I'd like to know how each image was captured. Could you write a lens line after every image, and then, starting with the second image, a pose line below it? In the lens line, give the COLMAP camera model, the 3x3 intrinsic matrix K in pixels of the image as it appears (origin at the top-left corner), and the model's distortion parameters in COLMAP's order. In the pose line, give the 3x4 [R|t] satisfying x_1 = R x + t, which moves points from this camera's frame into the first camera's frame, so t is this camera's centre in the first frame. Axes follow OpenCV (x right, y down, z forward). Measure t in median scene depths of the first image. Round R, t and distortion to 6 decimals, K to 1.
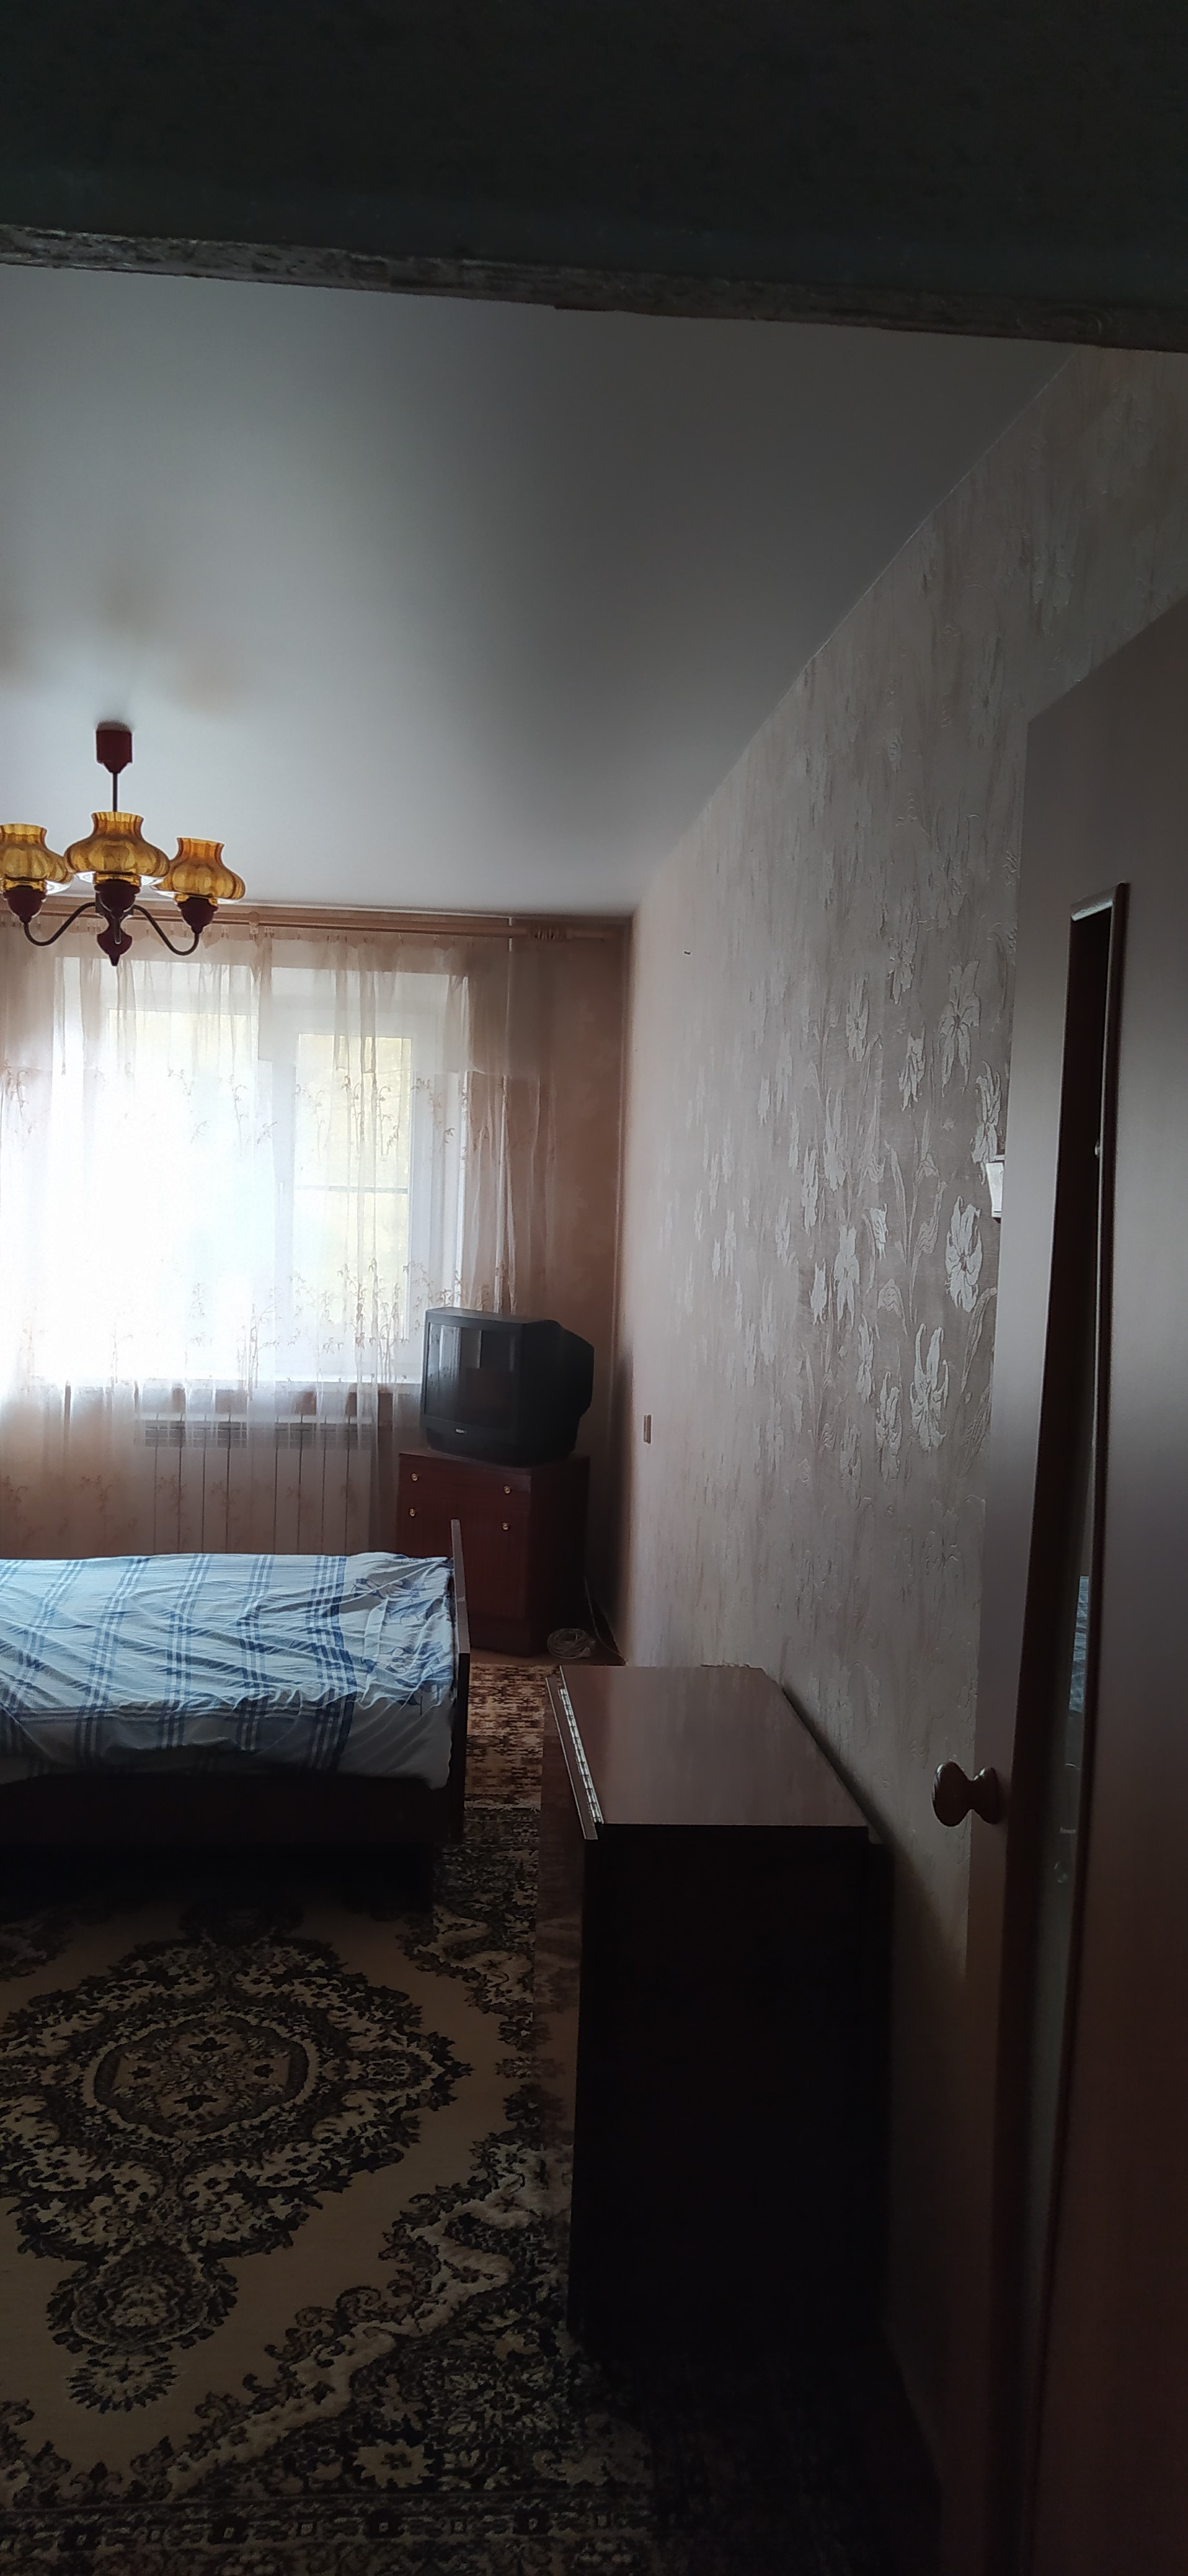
lens RADIAL K [[1929.7, 0, 601.7], [0, 1929.7, 1280.9], [0, 0, 1]] dist [0.122324, -0.217175]
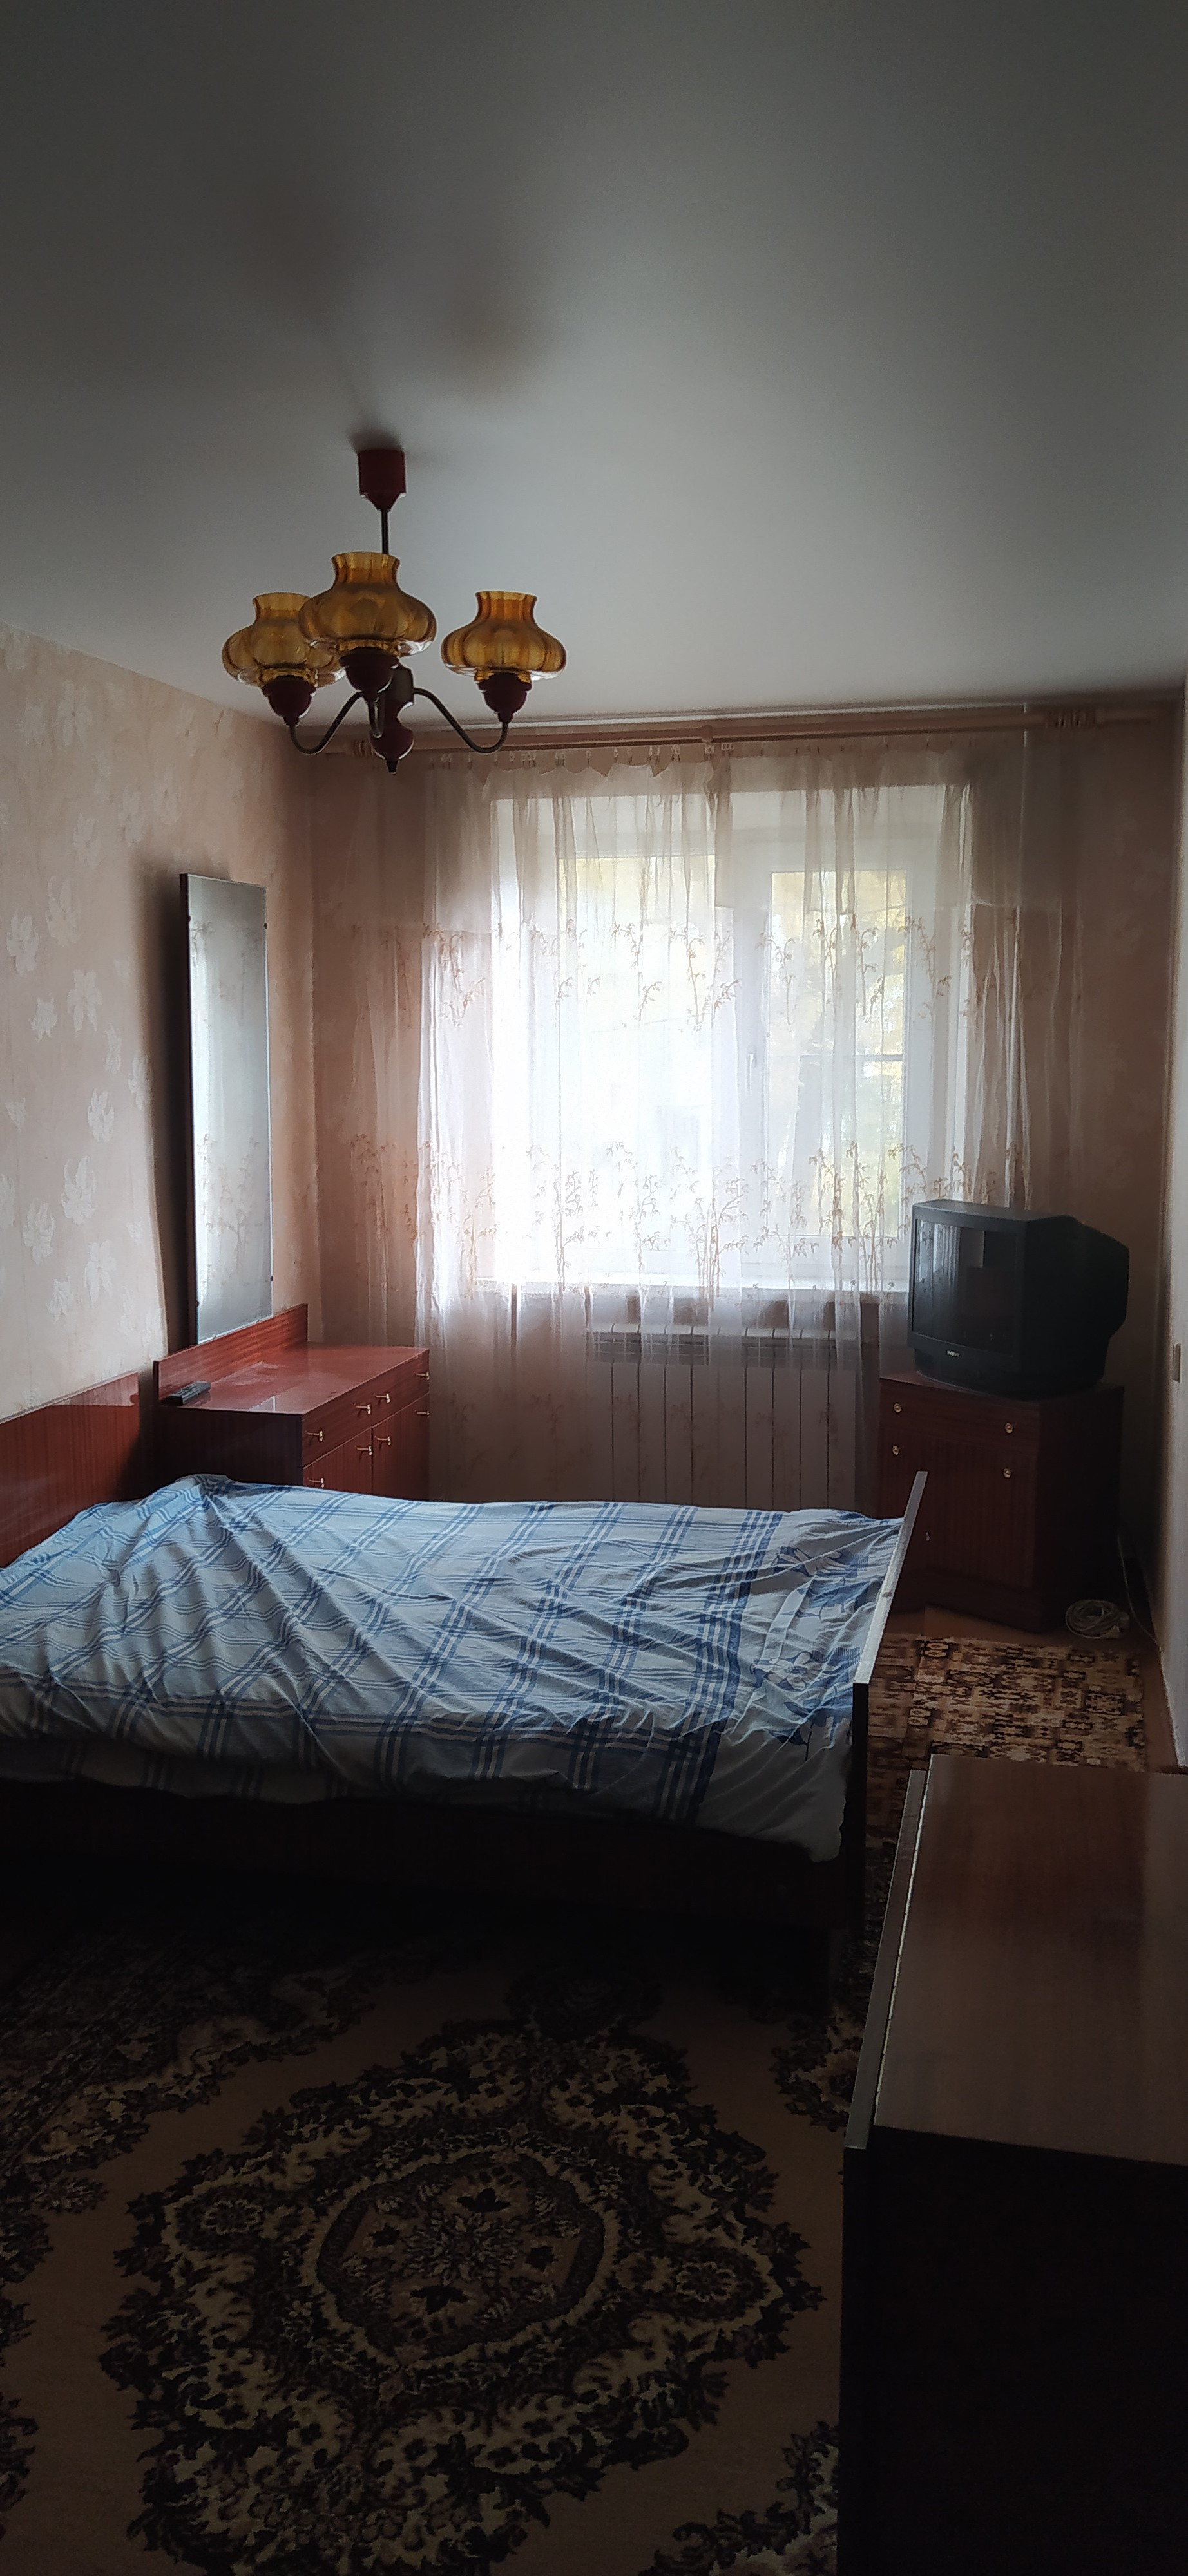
lens RADIAL K [[1962.6, 0, 594.0], [0, 1962.6, 1288.0], [0, 0, 1]] dist [0.099487, -0.185928]
pose [[0.949354, 0.003372, -0.314190, 0.061466], [0.017640, 0.997793, 0.064010, -0.006843], [0.313712, -0.066310, 0.947200, 0.243503]]
